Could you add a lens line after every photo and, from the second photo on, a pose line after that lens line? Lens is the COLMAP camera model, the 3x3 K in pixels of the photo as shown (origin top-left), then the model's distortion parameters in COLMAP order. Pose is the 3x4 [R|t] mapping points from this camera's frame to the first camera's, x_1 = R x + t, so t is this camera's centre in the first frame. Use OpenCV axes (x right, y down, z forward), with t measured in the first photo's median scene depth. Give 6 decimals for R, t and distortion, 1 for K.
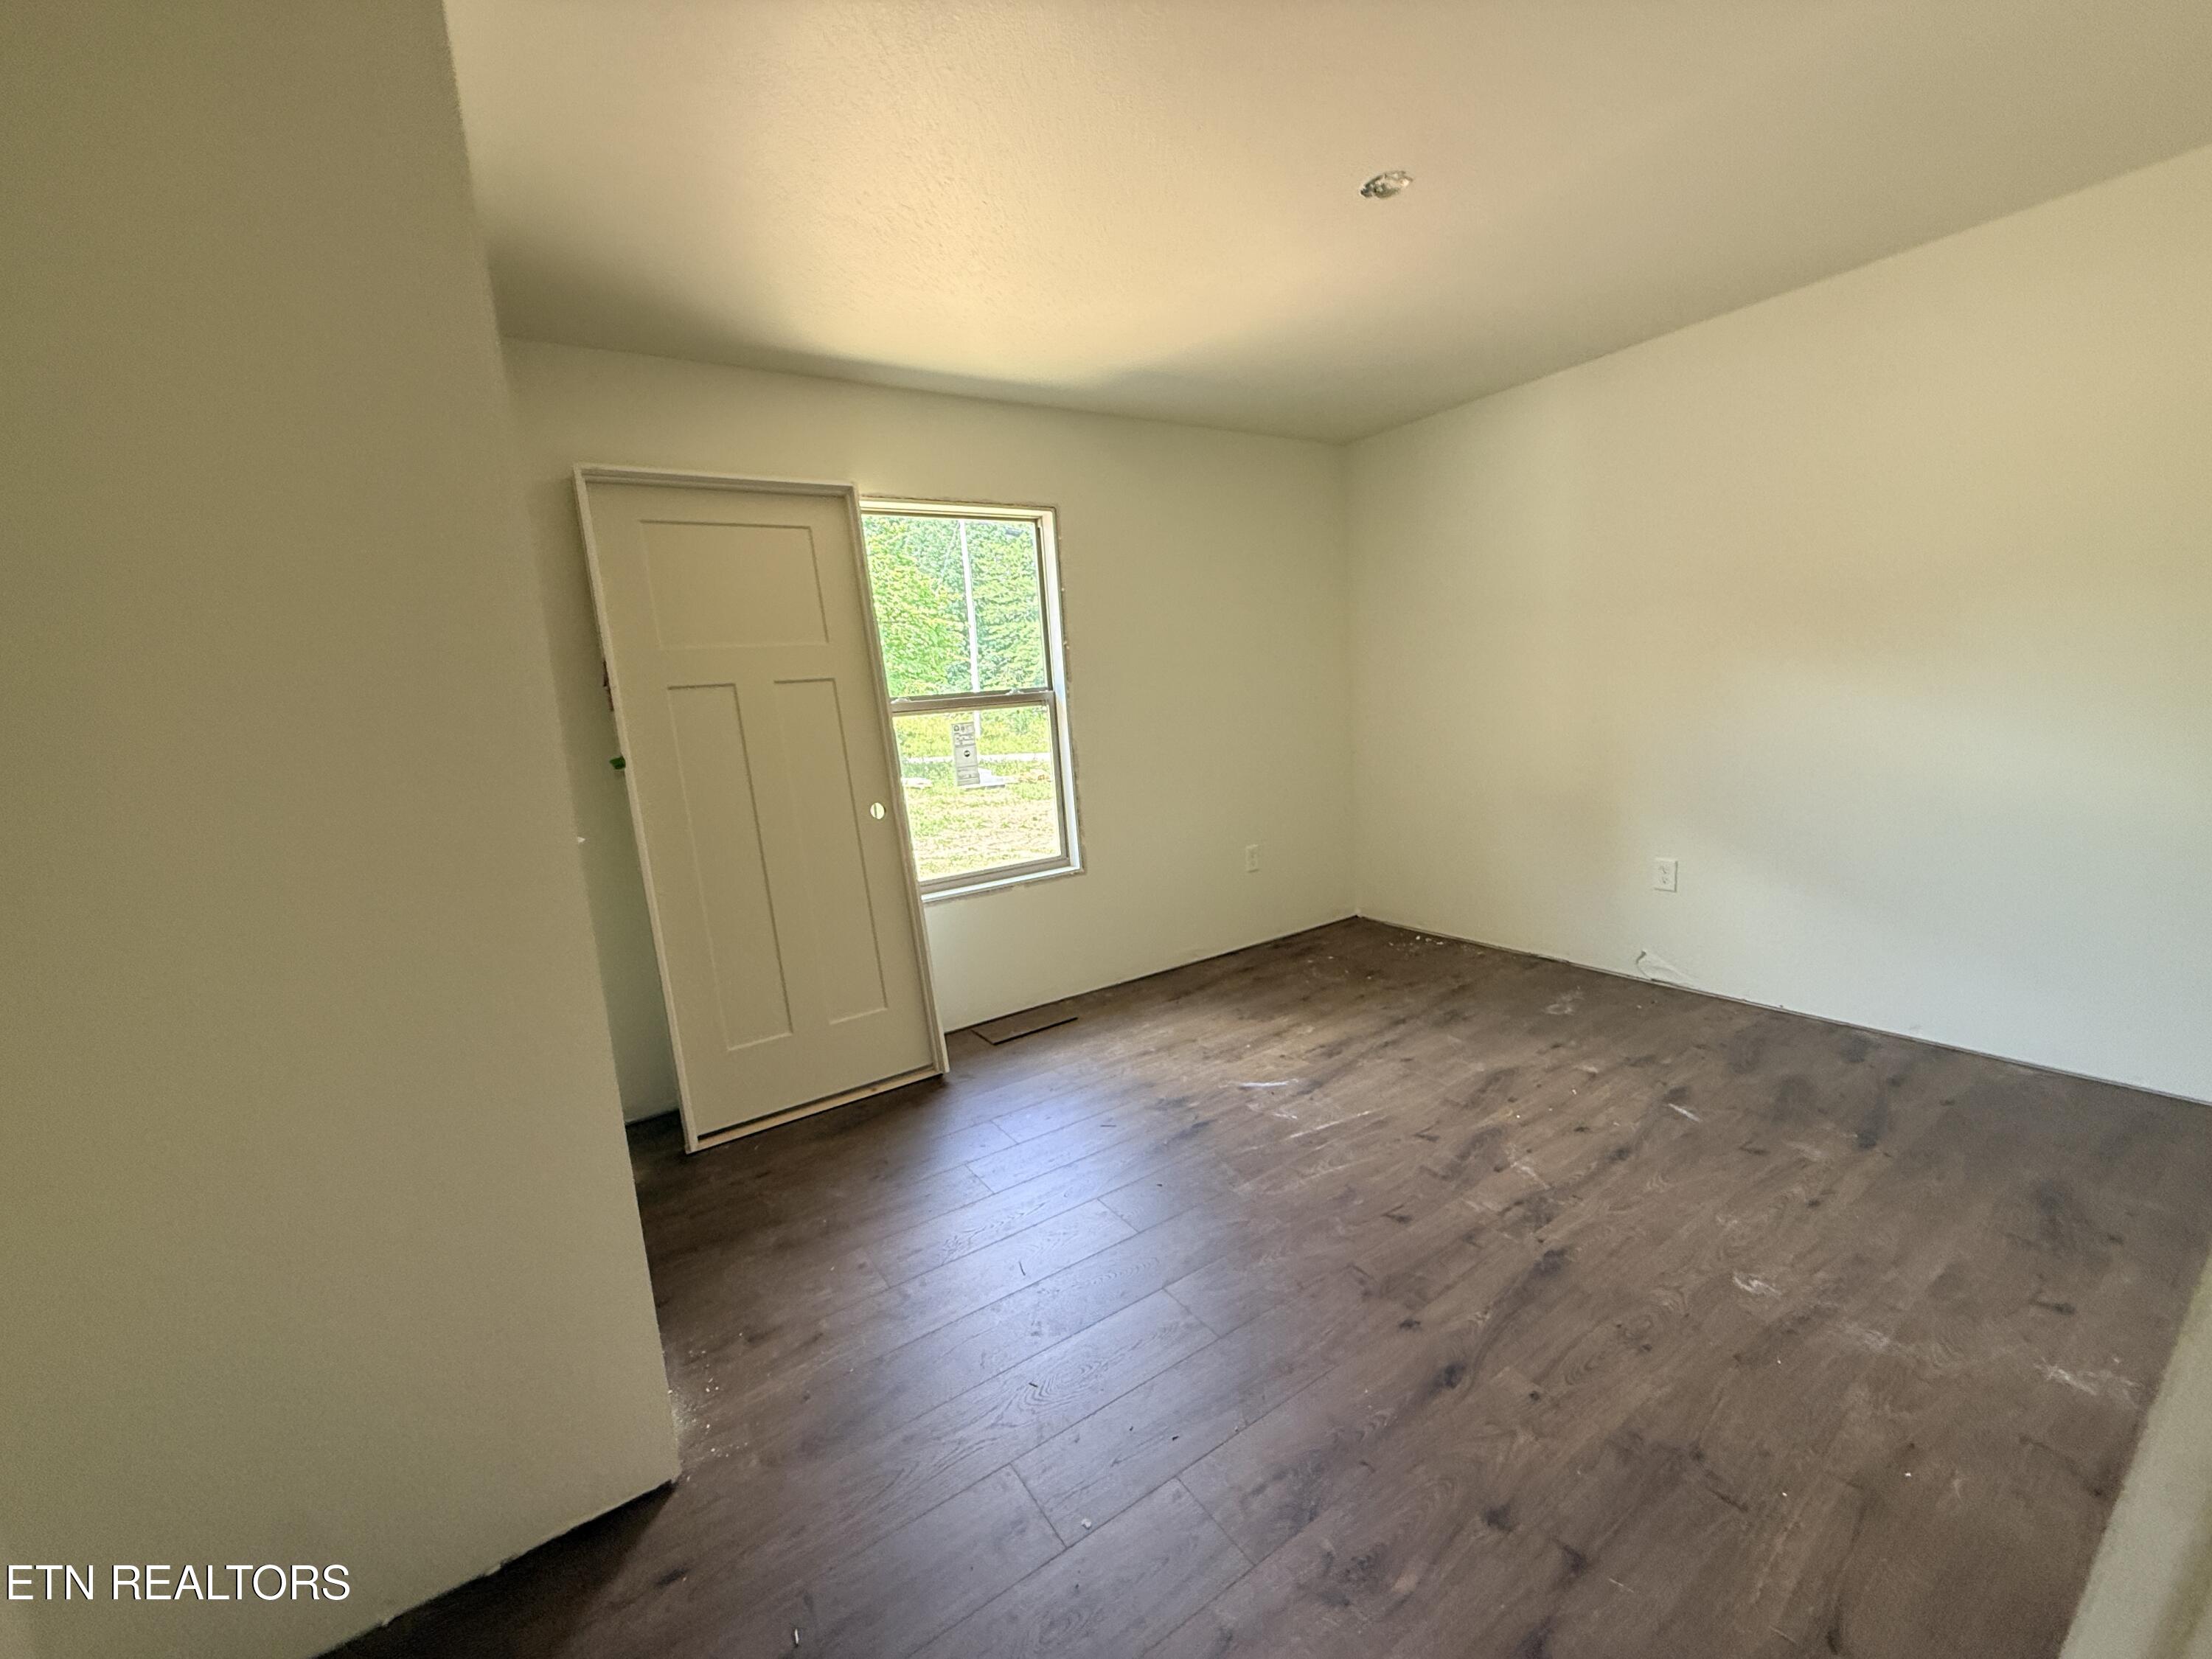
lens RADIAL K [[881.0, 0, 1105.5], [0, 881.0, 822.1], [0, 0, 1]] dist [-0.000654, -0.000162]
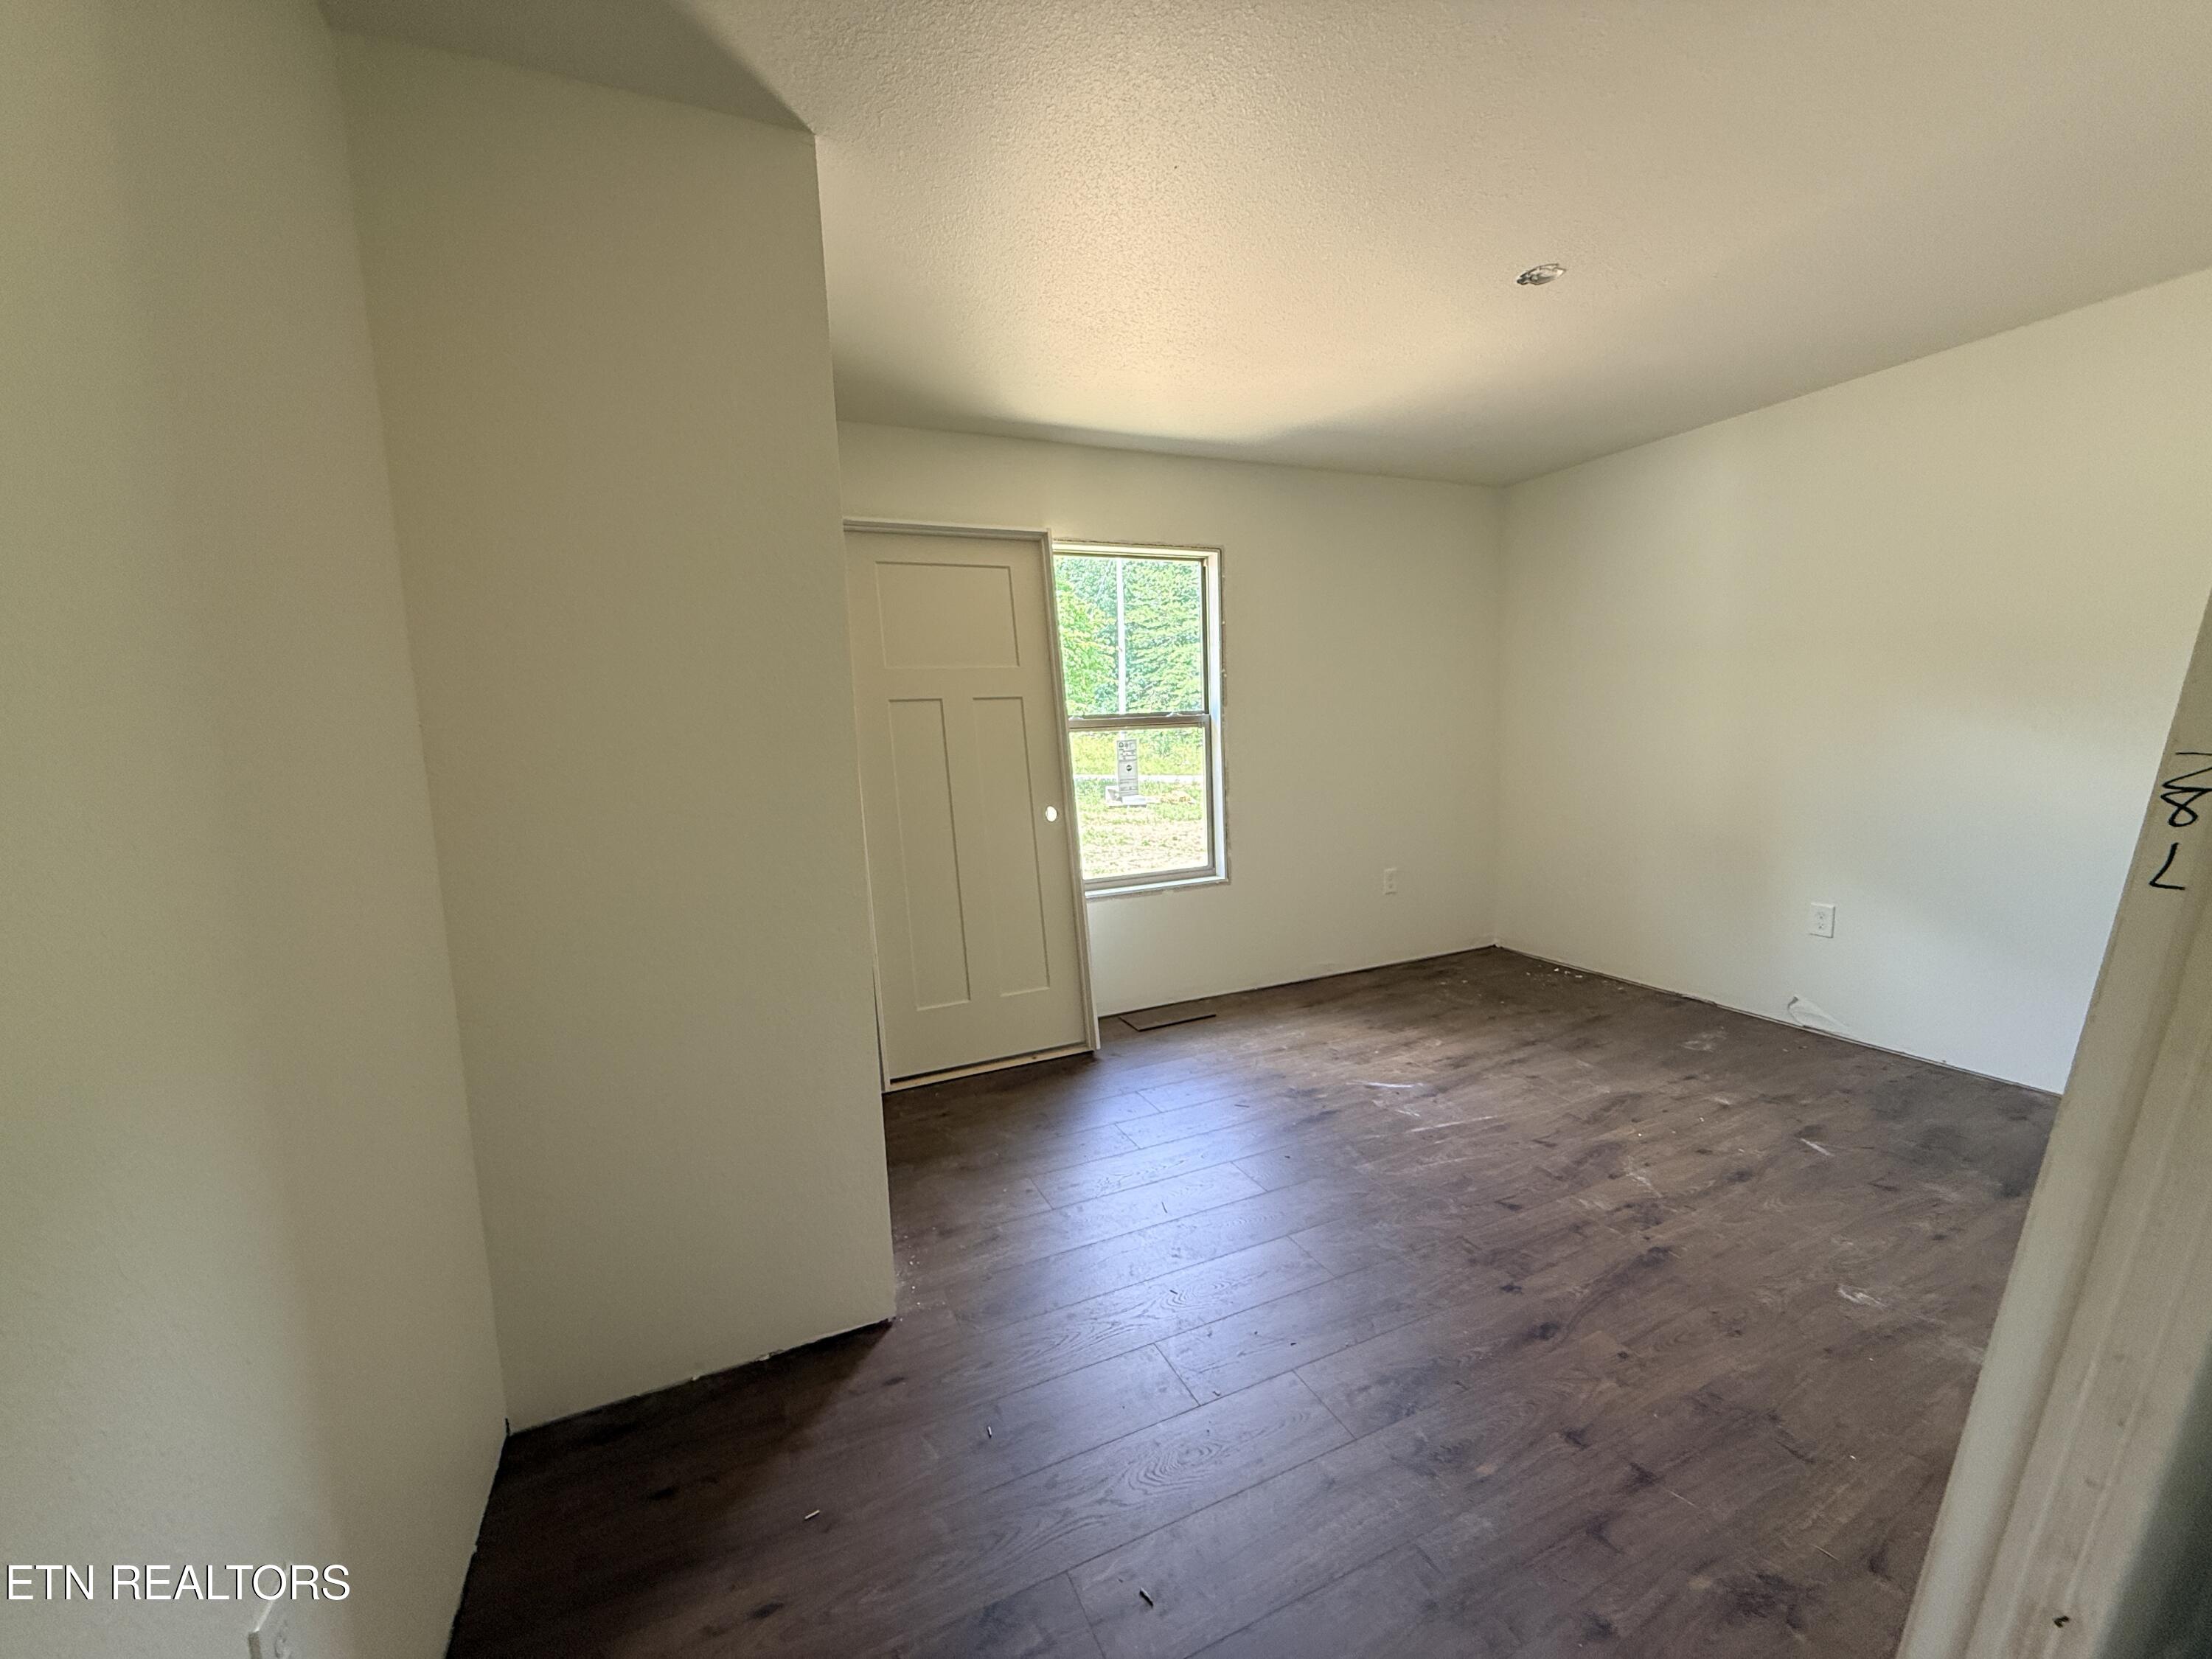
lens RADIAL K [[881.0, 0, 1105.5], [0, 881.0, 822.1], [0, 0, 1]] dist [-0.000654, -0.000162]
pose [[0.986535, 0.053041, -0.154711, -0.015051], [-0.057128, 0.998122, -0.022090, 0.024251], [0.153248, 0.030631, 0.987713, -0.144598]]
